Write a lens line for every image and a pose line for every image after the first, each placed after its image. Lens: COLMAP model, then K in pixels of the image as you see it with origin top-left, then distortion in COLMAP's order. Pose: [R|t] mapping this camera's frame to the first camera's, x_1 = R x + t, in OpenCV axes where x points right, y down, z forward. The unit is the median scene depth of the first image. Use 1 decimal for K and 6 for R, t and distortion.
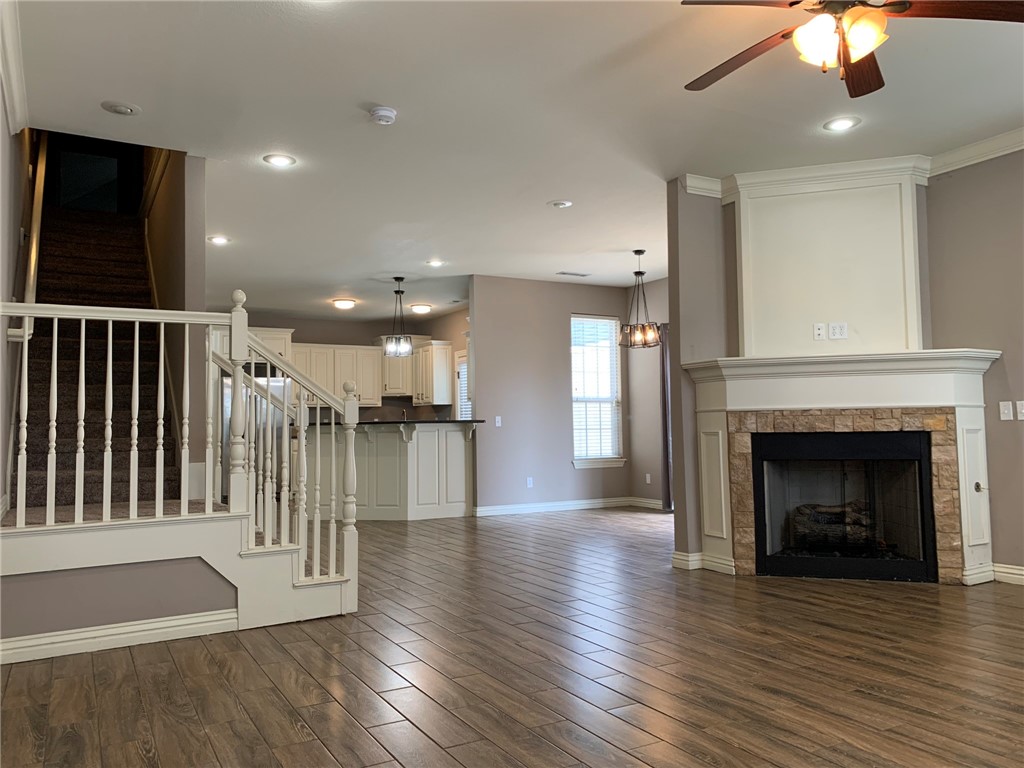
lens RADIAL K [[783.8, 0, 513.0], [0, 783.8, 387.1], [0, 0, 1]] dist [0.058873, -0.065674]
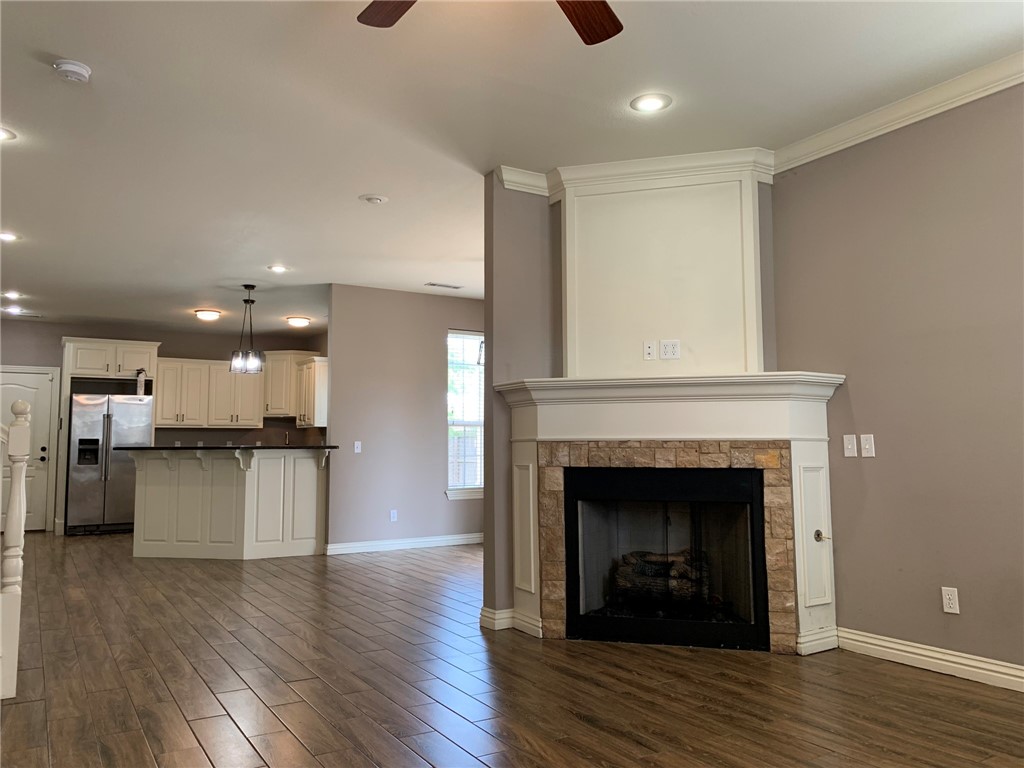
lens RADIAL K [[783.8, 0, 509.5], [0, 783.8, 380.5], [0, 0, 1]] dist [0.058873, -0.065674]
pose [[0.999382, 0.013945, 0.032269, 0.203481], [-0.012802, 0.999292, -0.035369, -0.004500], [-0.032739, 0.034934, 0.998853, 0.147570]]
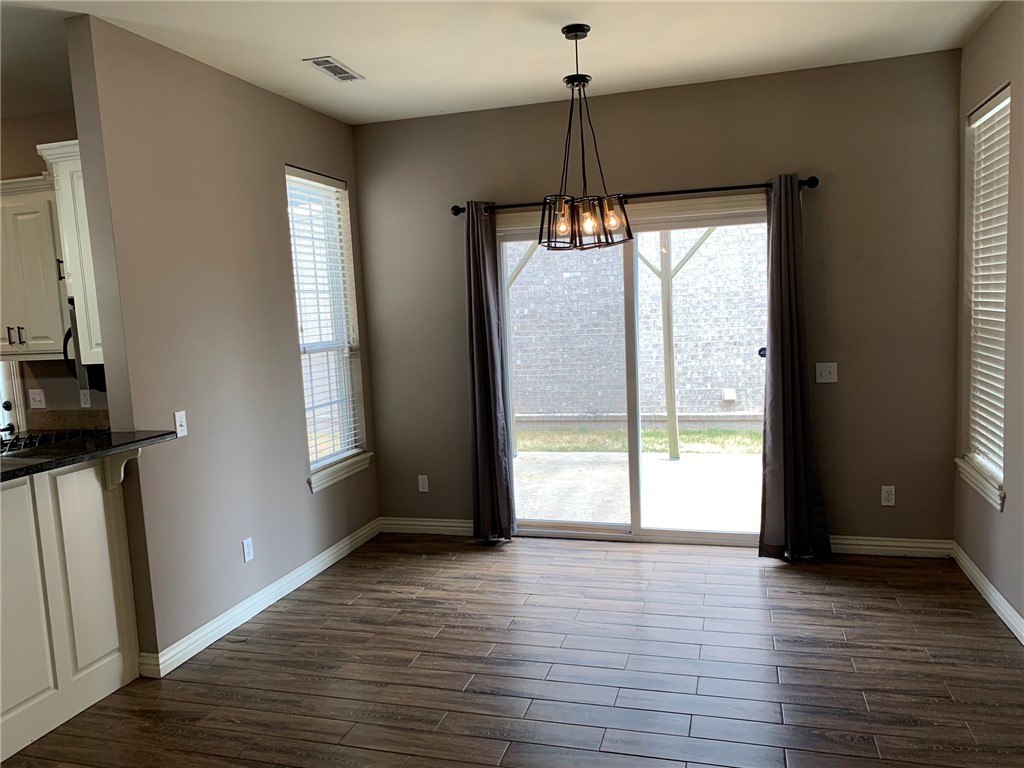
lens RADIAL K [[783.8, 0, 504.8], [0, 783.8, 391.7], [0, 0, 1]] dist [0.058873, -0.065674]
pose [[0.725437, -0.096220, 0.681530, -0.275854], [0.003228, 0.990645, 0.136426, -0.042037], [-0.688281, -0.096768, 0.718961, 0.970449]]
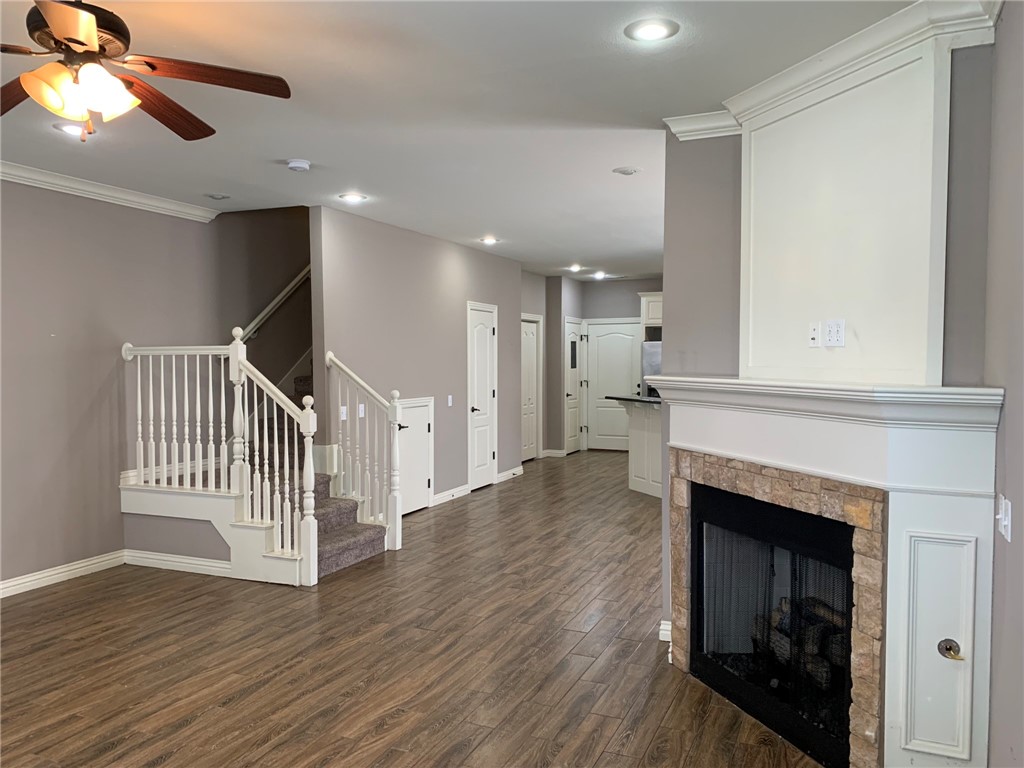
lens RADIAL K [[783.8, 0, 500.0], [0, 783.8, 396.8], [0, 0, 1]] dist [0.058873, -0.065674]
pose [[0.593306, 0.054877, -0.803104, 0.731552], [0.034105, 0.995064, 0.093190, -0.085752], [0.804254, -0.082680, 0.588506, 0.421523]]
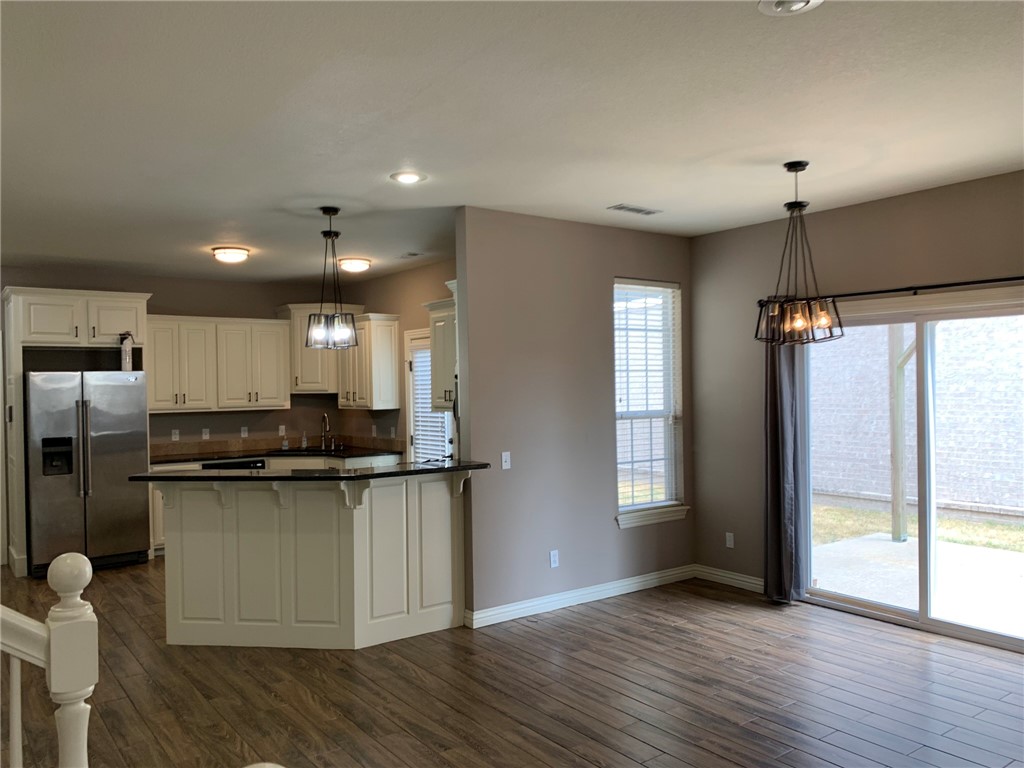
lens RADIAL K [[783.8, 0, 506.2], [0, 783.8, 391.0], [0, 0, 1]] dist [0.058873, -0.065674]
pose [[0.992889, -0.002113, 0.119027, -0.142125], [-0.004509, 0.998457, 0.055344, -0.065705], [-0.118961, -0.055487, 0.991347, 0.678307]]
